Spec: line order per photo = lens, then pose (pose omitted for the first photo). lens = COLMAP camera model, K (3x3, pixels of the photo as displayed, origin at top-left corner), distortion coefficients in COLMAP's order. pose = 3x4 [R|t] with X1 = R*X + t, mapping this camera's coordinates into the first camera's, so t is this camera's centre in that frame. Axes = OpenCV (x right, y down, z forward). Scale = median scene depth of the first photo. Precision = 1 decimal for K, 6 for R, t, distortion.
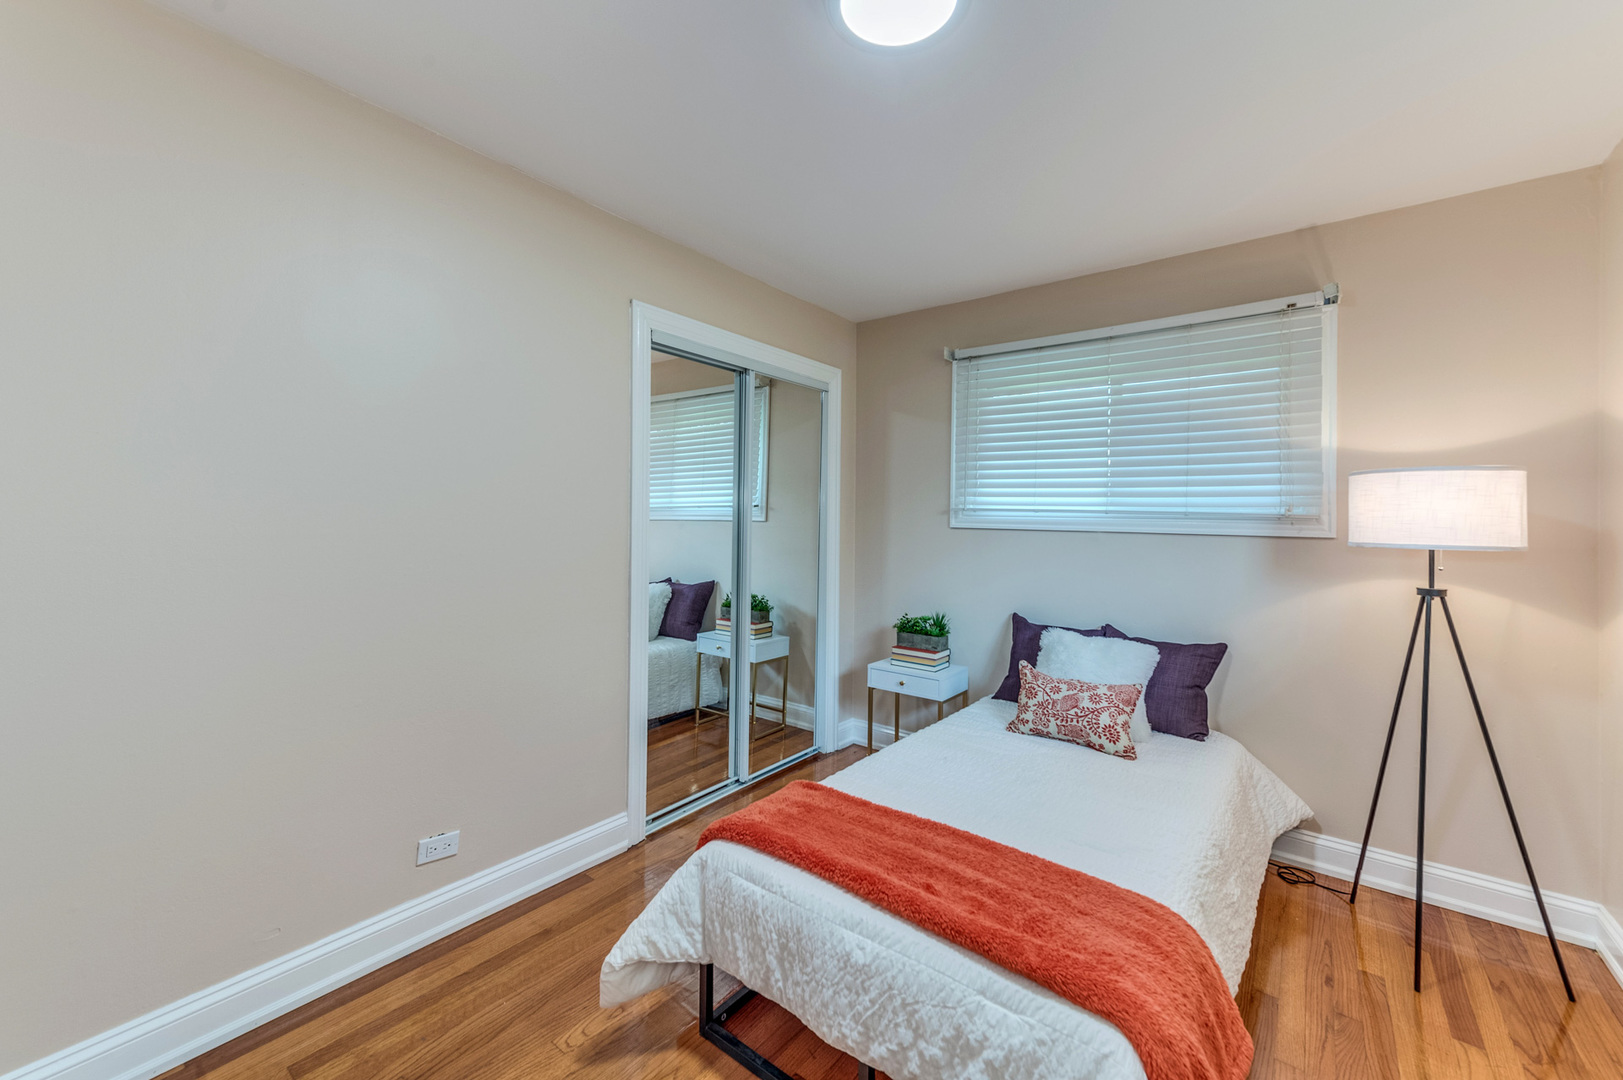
lens RADIAL K [[652.6, 0, 823.8], [0, 652.6, 521.6], [0, 0, 1]] dist [0.016159, 0.000028]
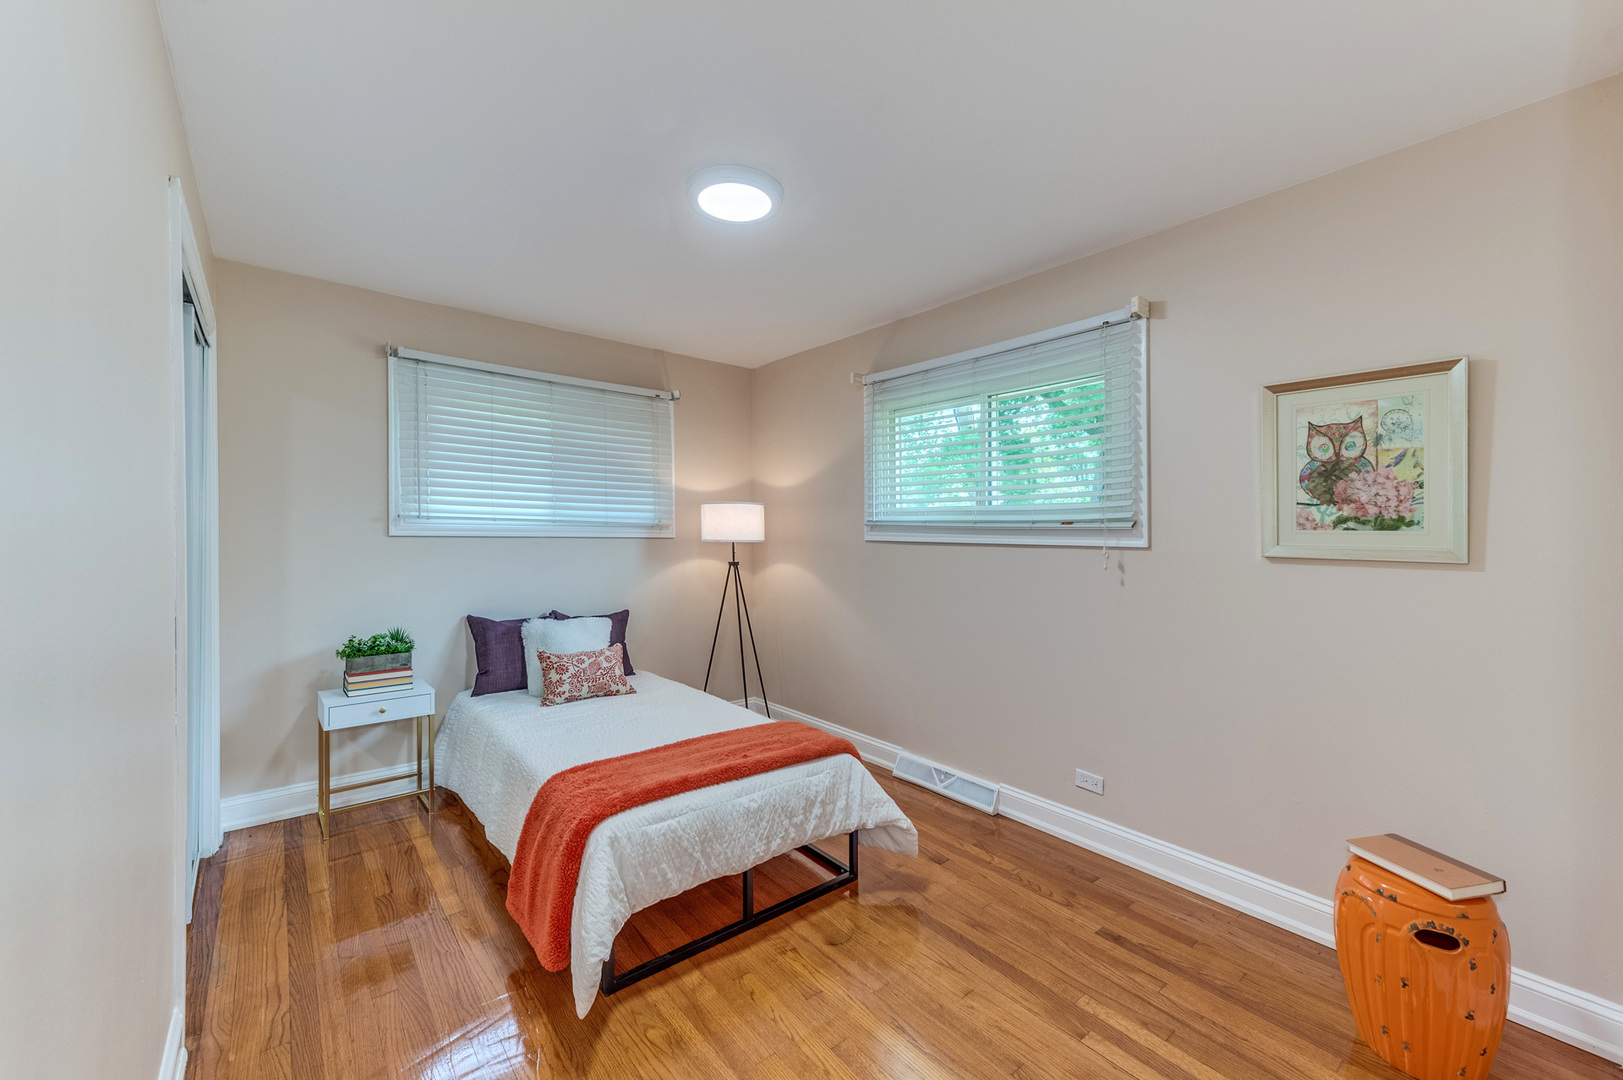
lens RADIAL K [[652.6, 0, 823.8], [0, 652.6, 521.6], [0, 0, 1]] dist [0.016159, 0.000028]
pose [[0.195628, 0.002542, 0.980675, -0.810936], [-0.002652, 0.999994, -0.002063, -0.014722], [-0.980675, -0.002197, 0.195633, 0.285106]]
